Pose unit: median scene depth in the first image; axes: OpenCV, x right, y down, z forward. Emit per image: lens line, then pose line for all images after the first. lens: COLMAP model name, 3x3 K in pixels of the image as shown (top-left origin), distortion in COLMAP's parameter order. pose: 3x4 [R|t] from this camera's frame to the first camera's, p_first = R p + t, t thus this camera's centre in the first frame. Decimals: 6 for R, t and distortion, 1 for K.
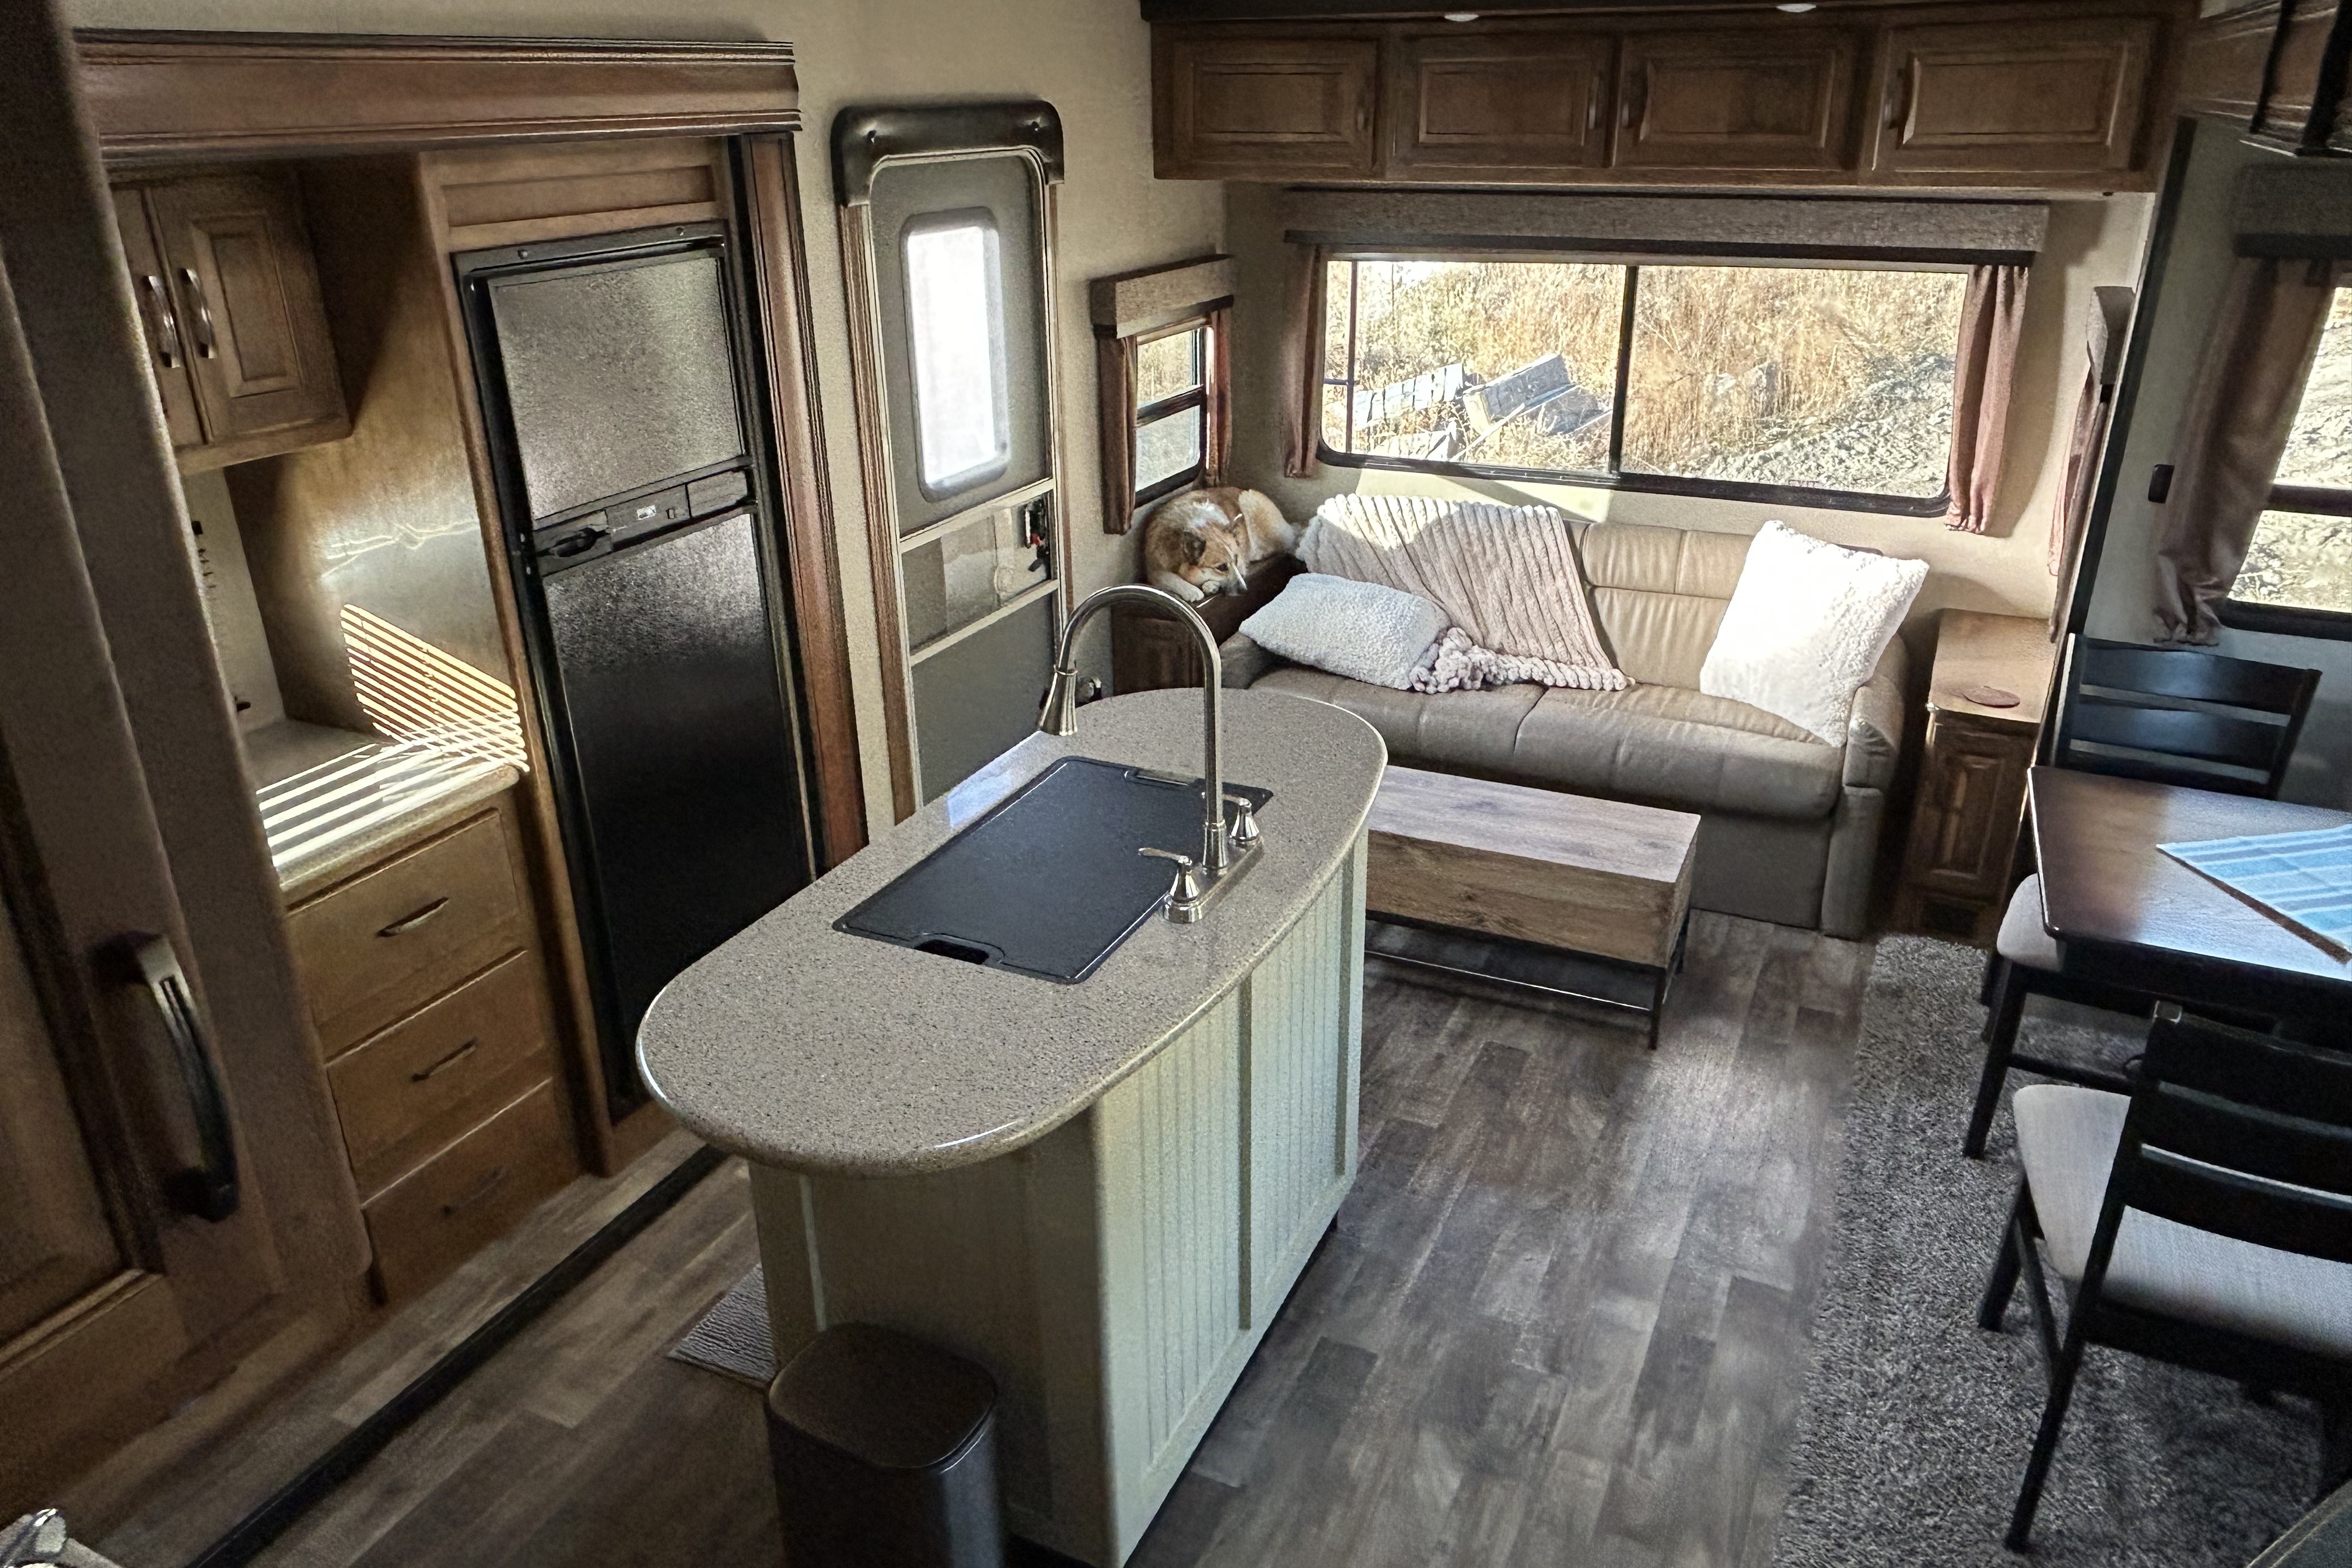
lens RADIAL K [[1615.1, 0, 1172.0], [0, 1615.1, 784.8], [0, 0, 1]] dist [0.010802, -0.026055]
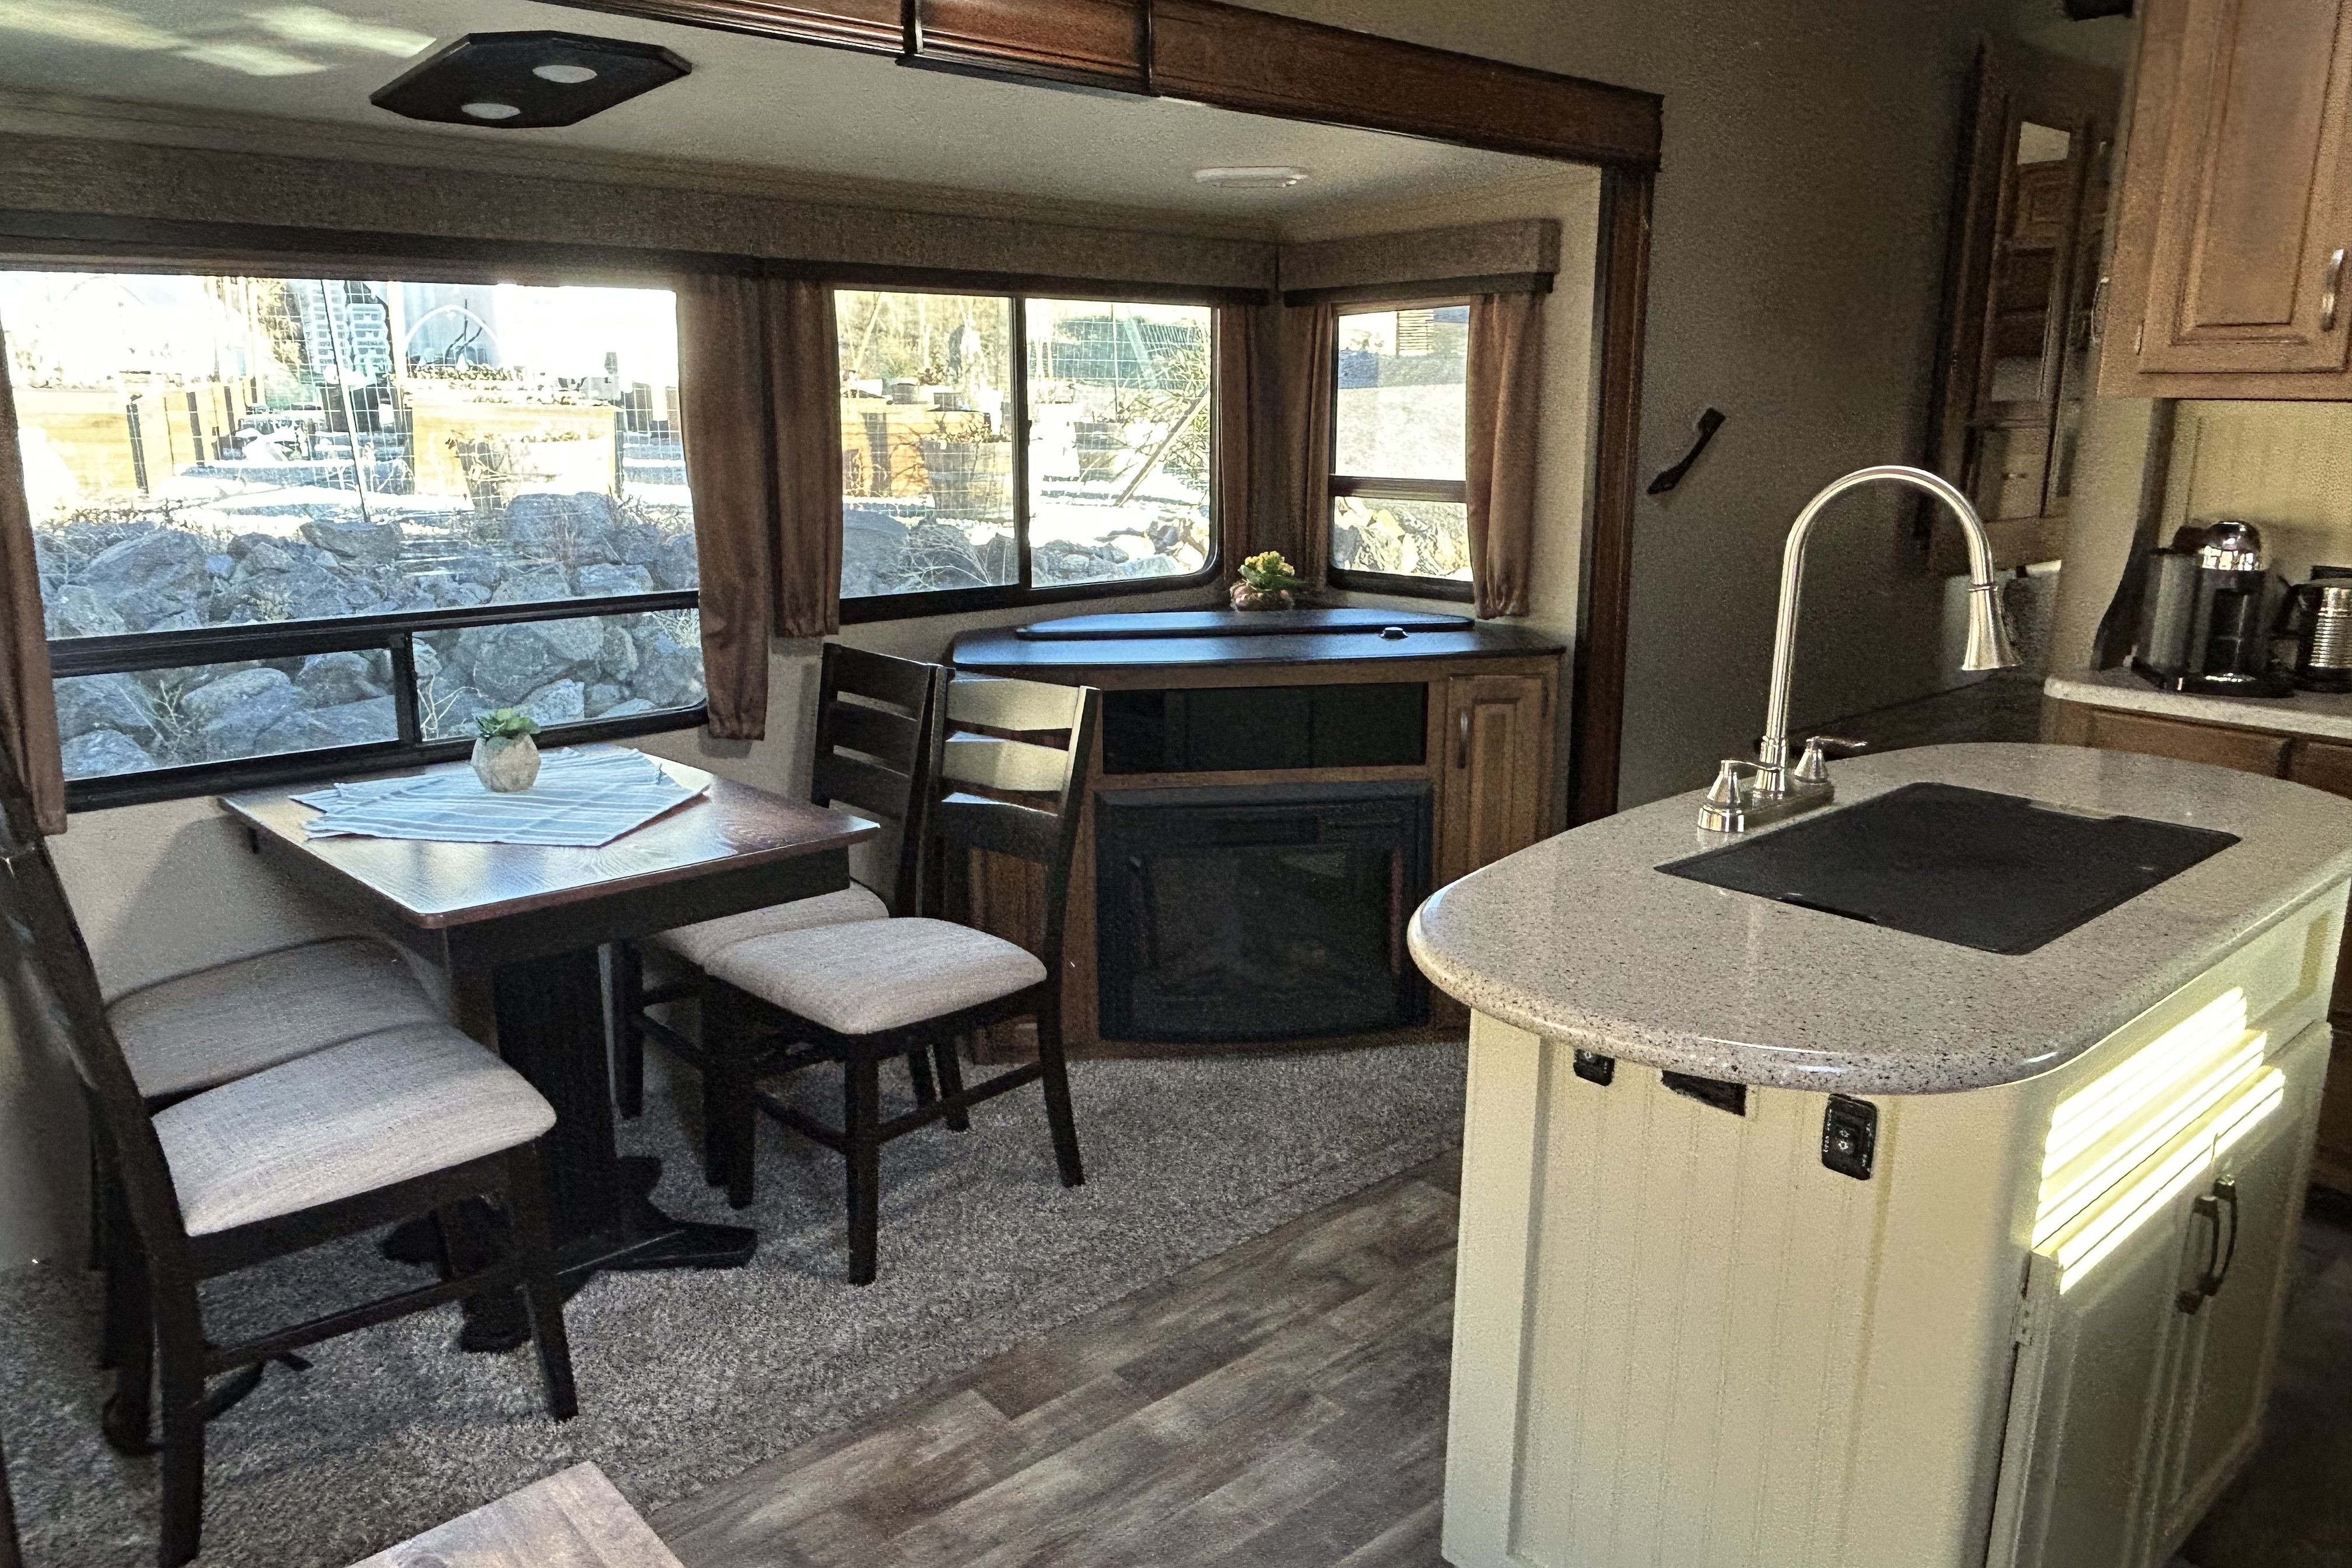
lens RADIAL K [[1615.1, 0, 1166.7], [0, 1615.1, 782.3], [0, 0, 1]] dist [0.010802, -0.026055]
pose [[-0.918456, -0.082907, 0.386735, -0.006502], [0.163464, 0.810804, 0.562029, -0.300657], [-0.360163, 0.579417, -0.731136, 1.053509]]
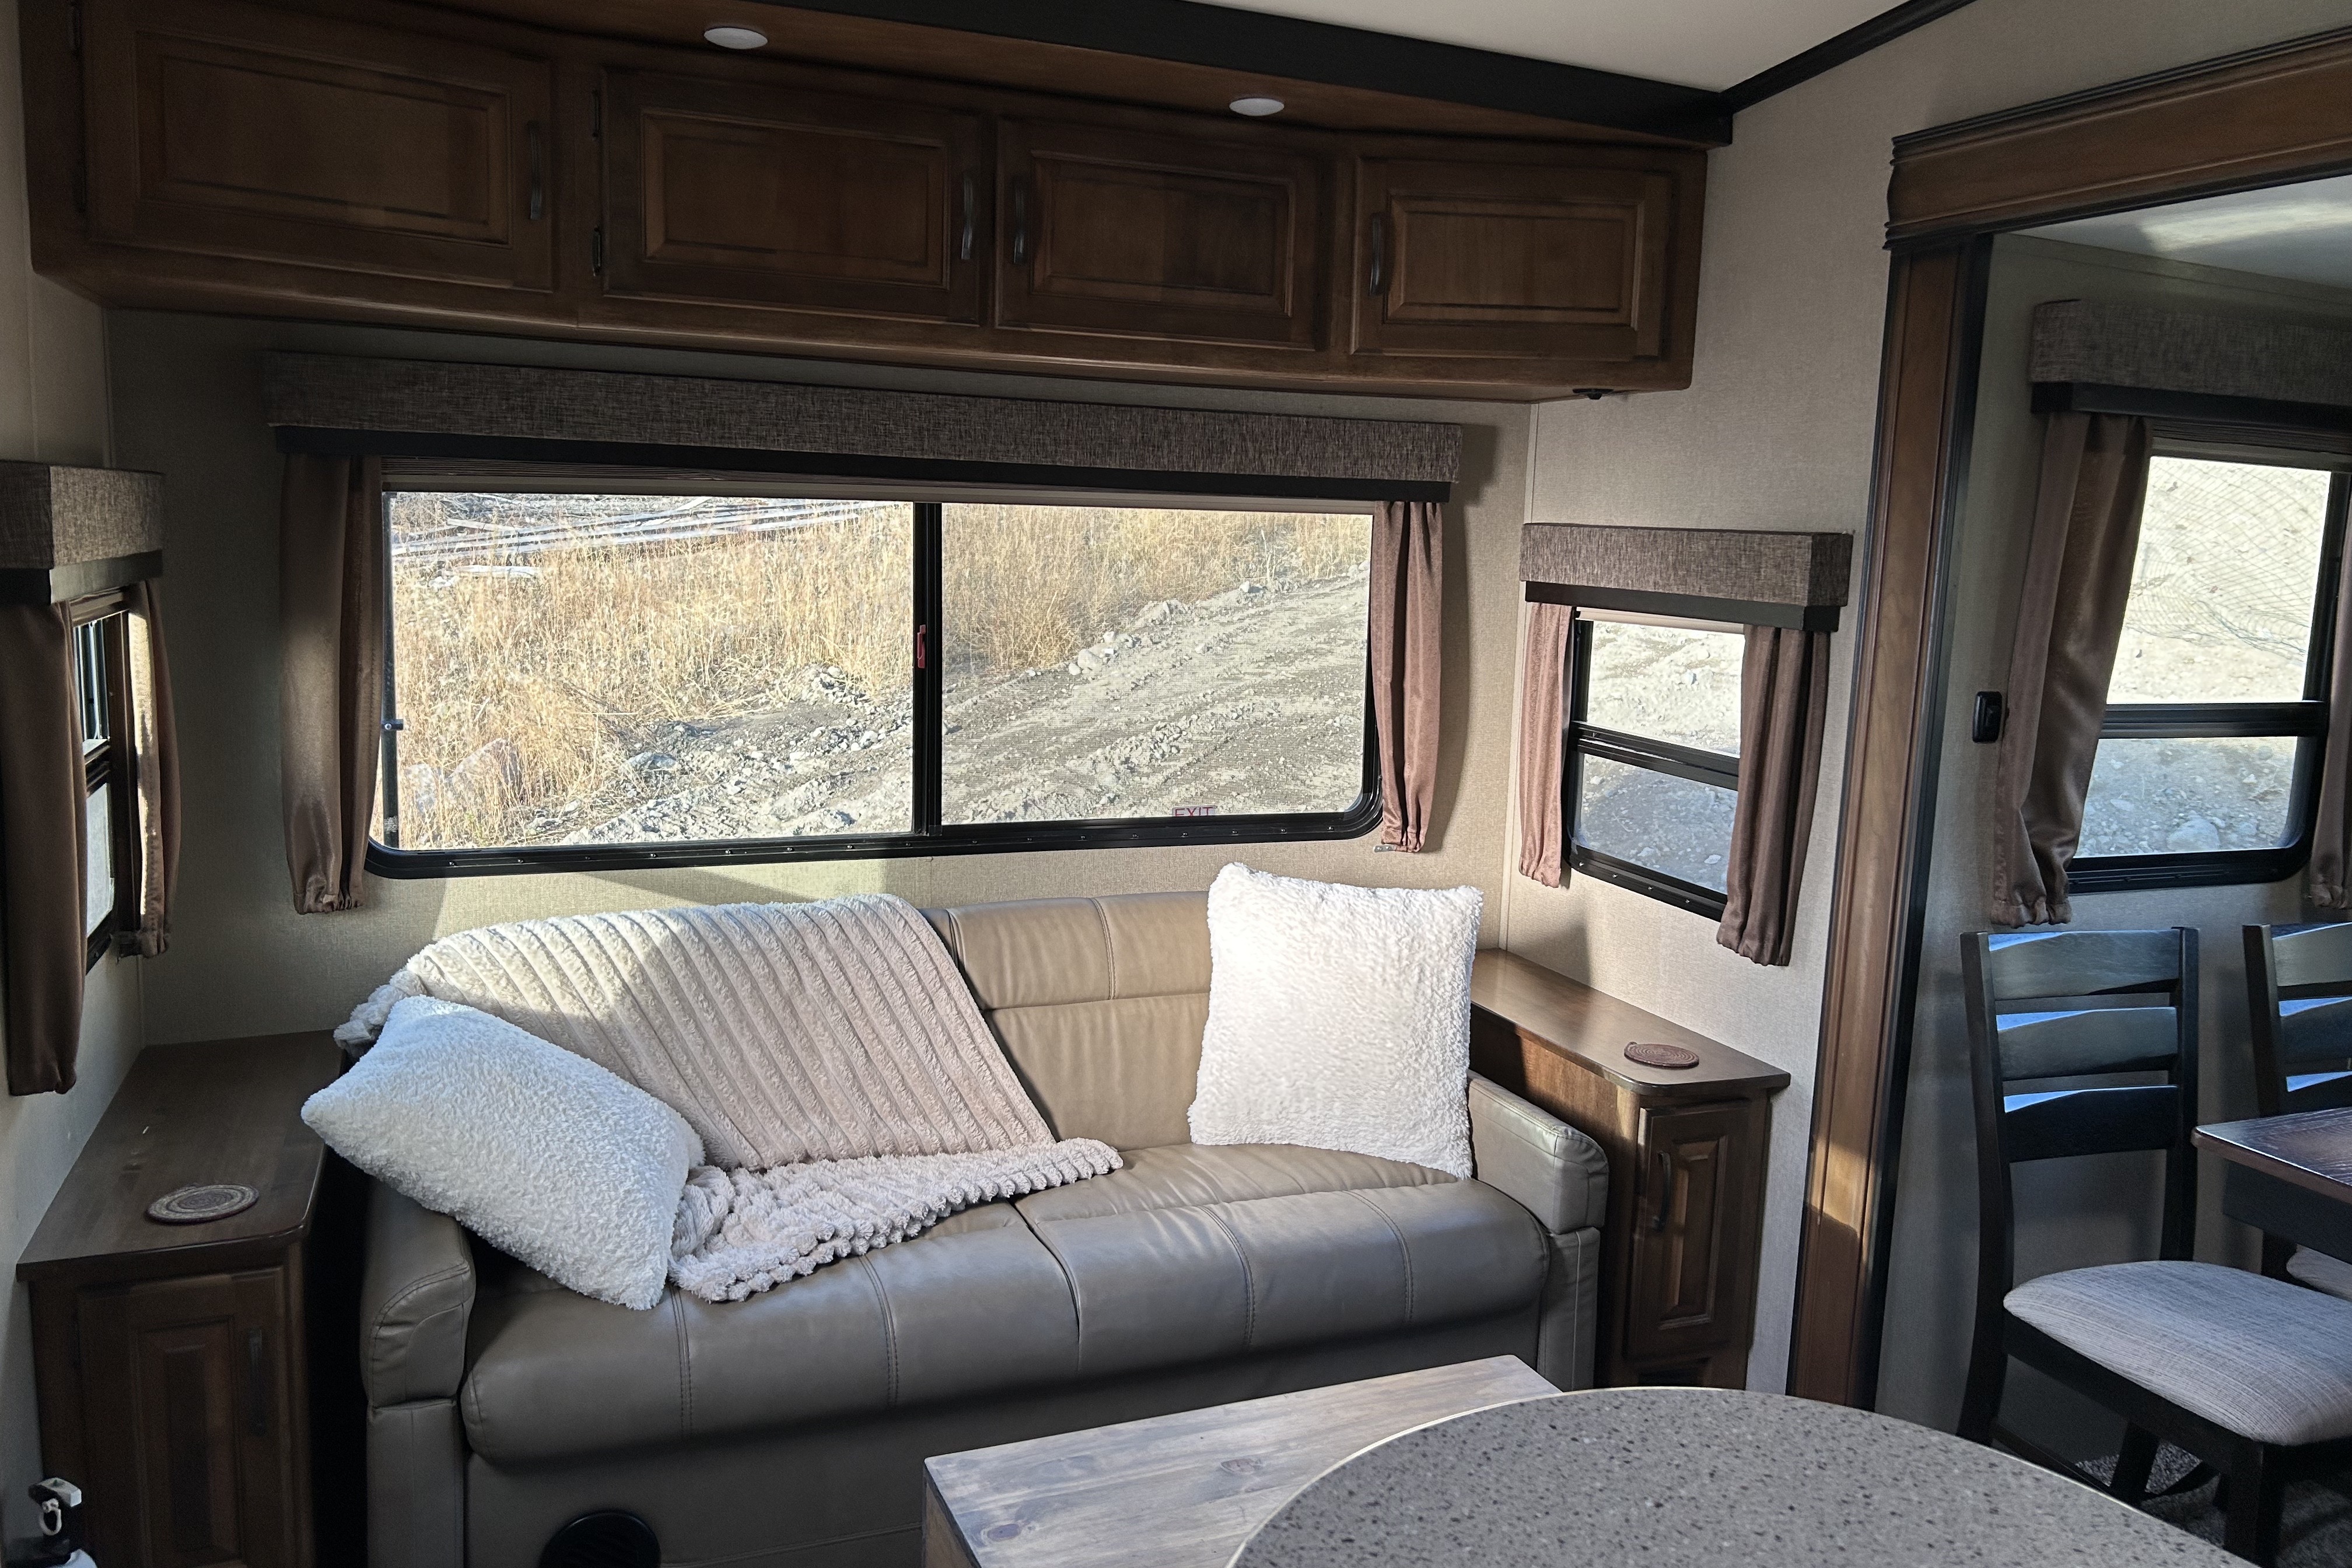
lens RADIAL K [[1764.6, 0, 1153.7], [0, 1764.6, 768.1], [0, 0, 1]] dist [0.054348, -0.059554]
pose [[0.672359, -0.067914, 0.737103, -0.204550], [0.255208, 0.955996, -0.144710, -0.118723], [-0.694840, 0.285411, 0.660104, 0.607779]]
